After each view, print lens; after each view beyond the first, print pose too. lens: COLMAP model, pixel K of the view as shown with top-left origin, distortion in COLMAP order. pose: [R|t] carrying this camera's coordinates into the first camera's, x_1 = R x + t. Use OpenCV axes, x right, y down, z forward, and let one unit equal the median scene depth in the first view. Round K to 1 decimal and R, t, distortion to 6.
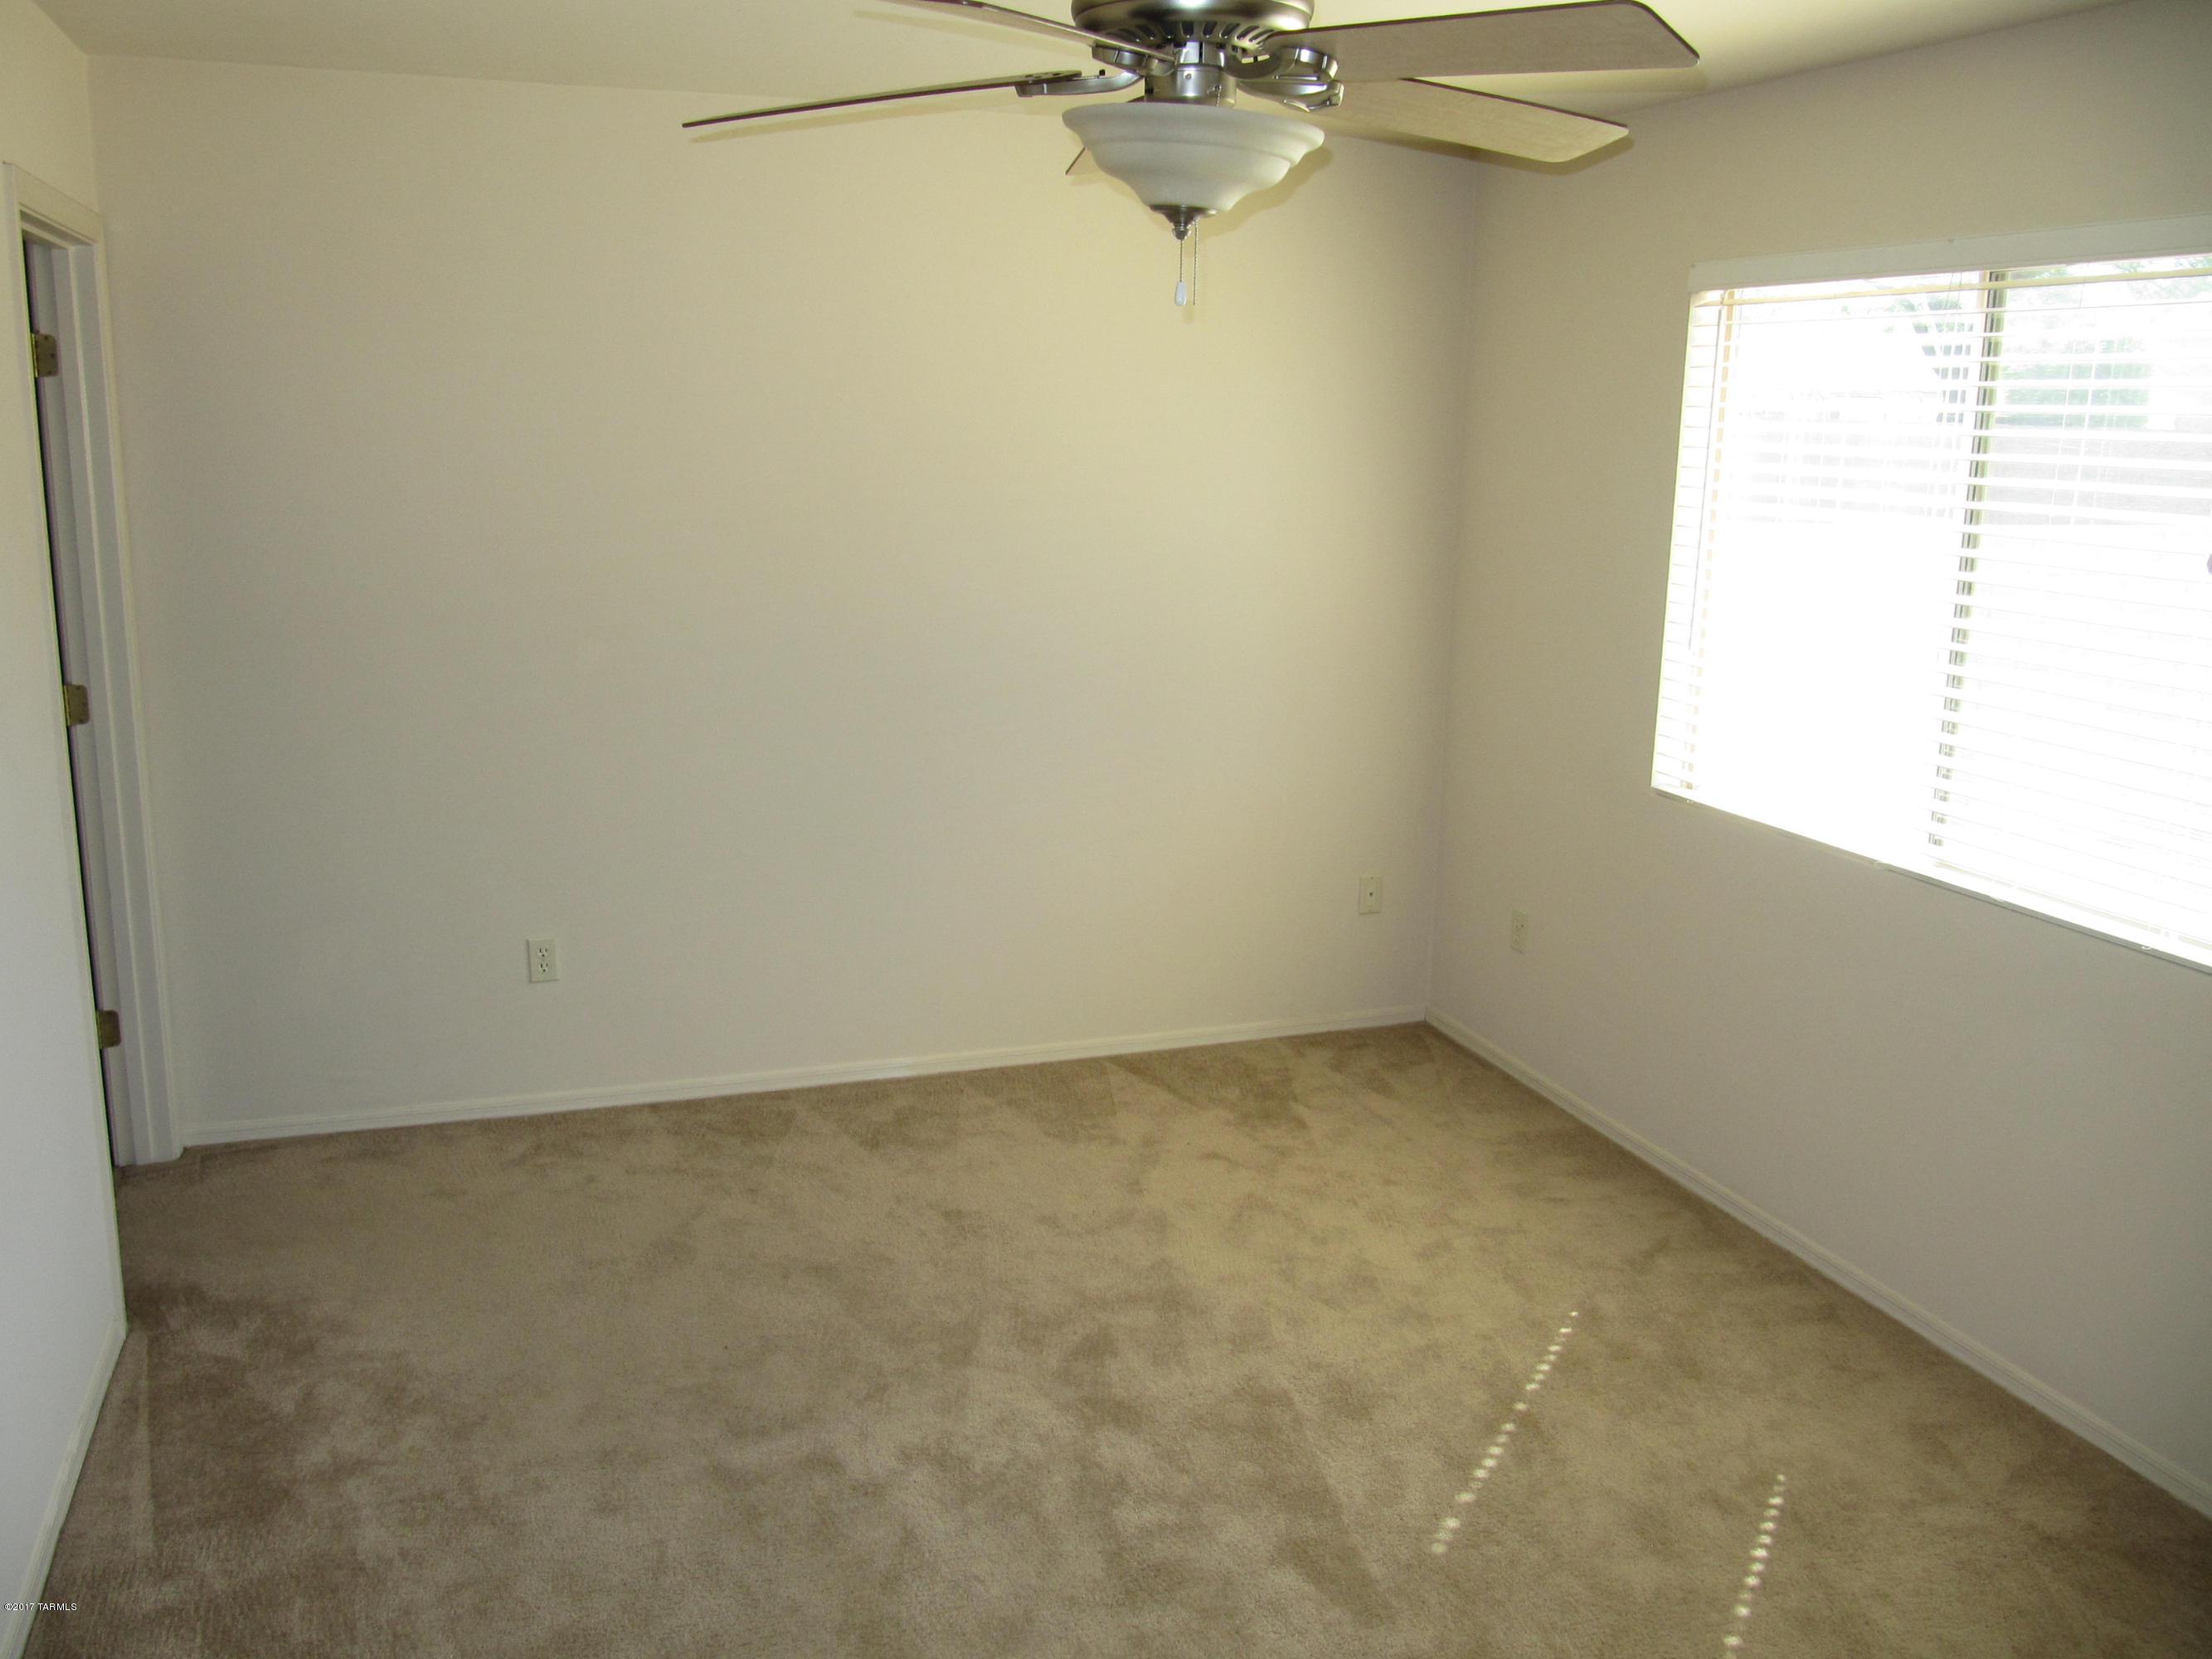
lens RADIAL K [[1809.0, 0, 1108.4], [0, 1809.0, 818.9], [0, 0, 1]] dist [-0.059923, 0.009279]
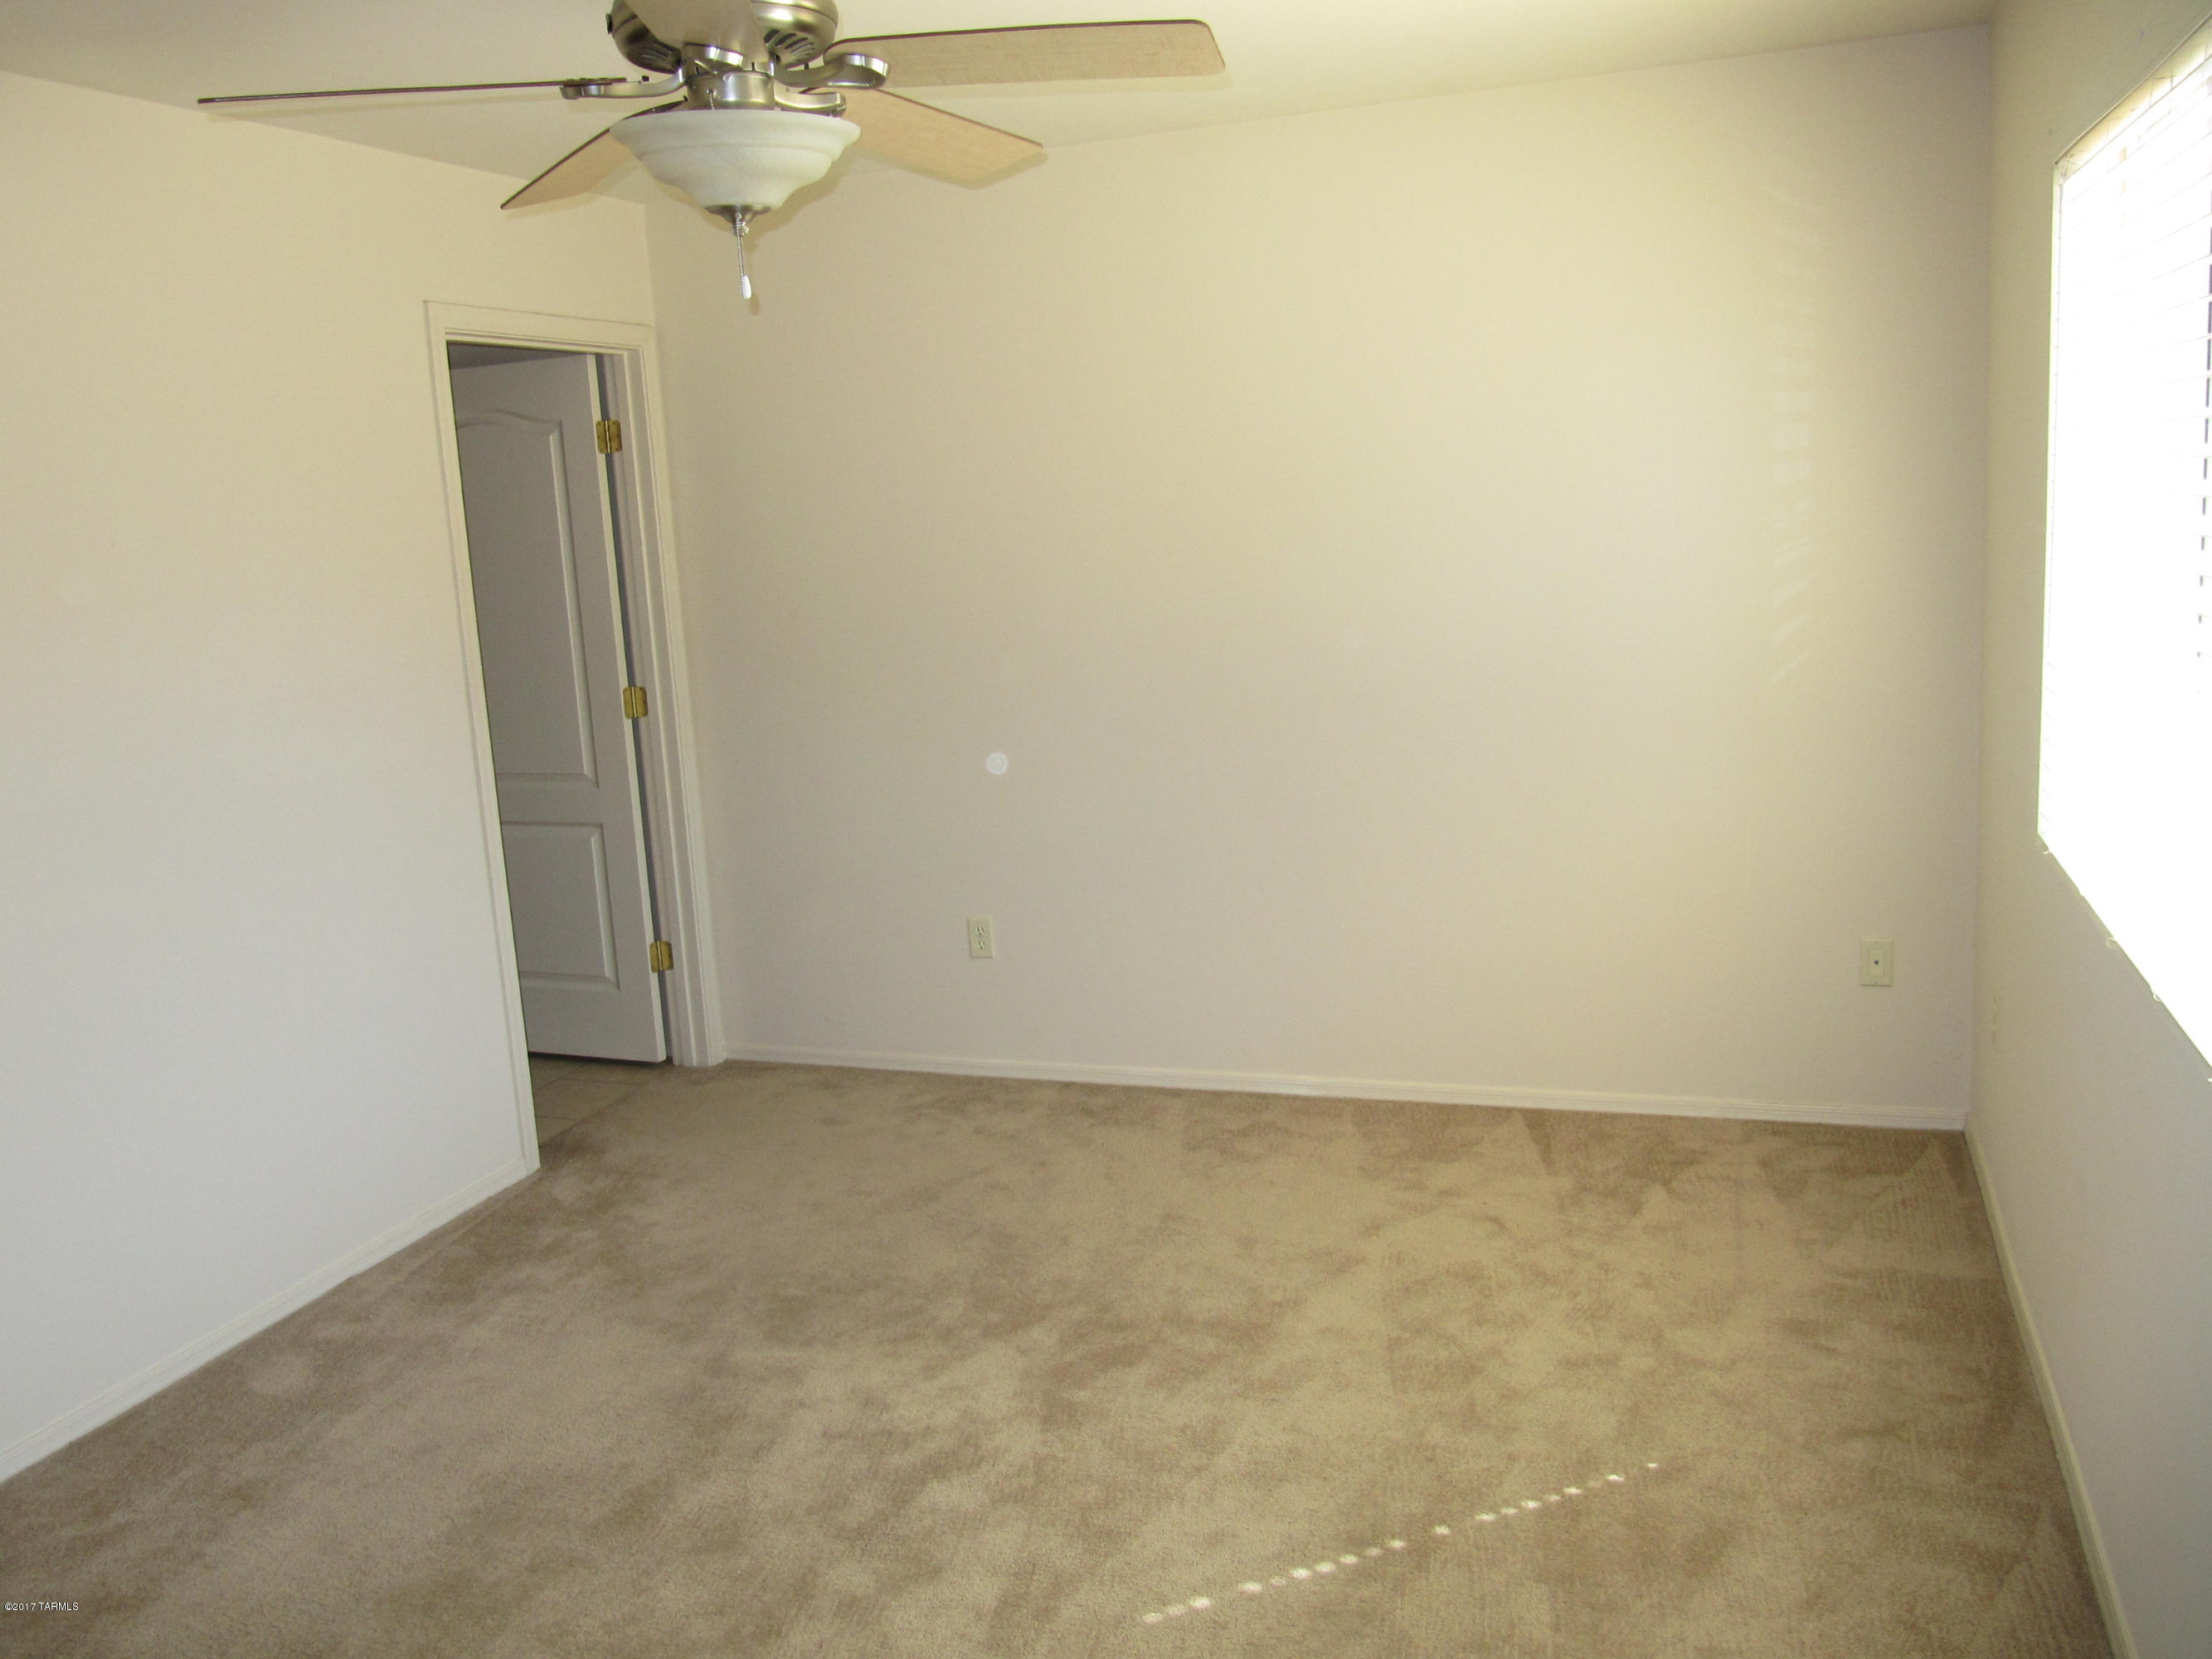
lens RADIAL K [[1814.6, 0, 1091.7], [0, 1814.6, 824.1], [0, 0, 1]] dist [-0.042741, 0.001647]
pose [[0.759037, 0.046042, -0.649418, 0.481229], [-0.066385, 0.997771, -0.006851, 0.010168], [0.647655, 0.048312, 0.760401, 0.179470]]
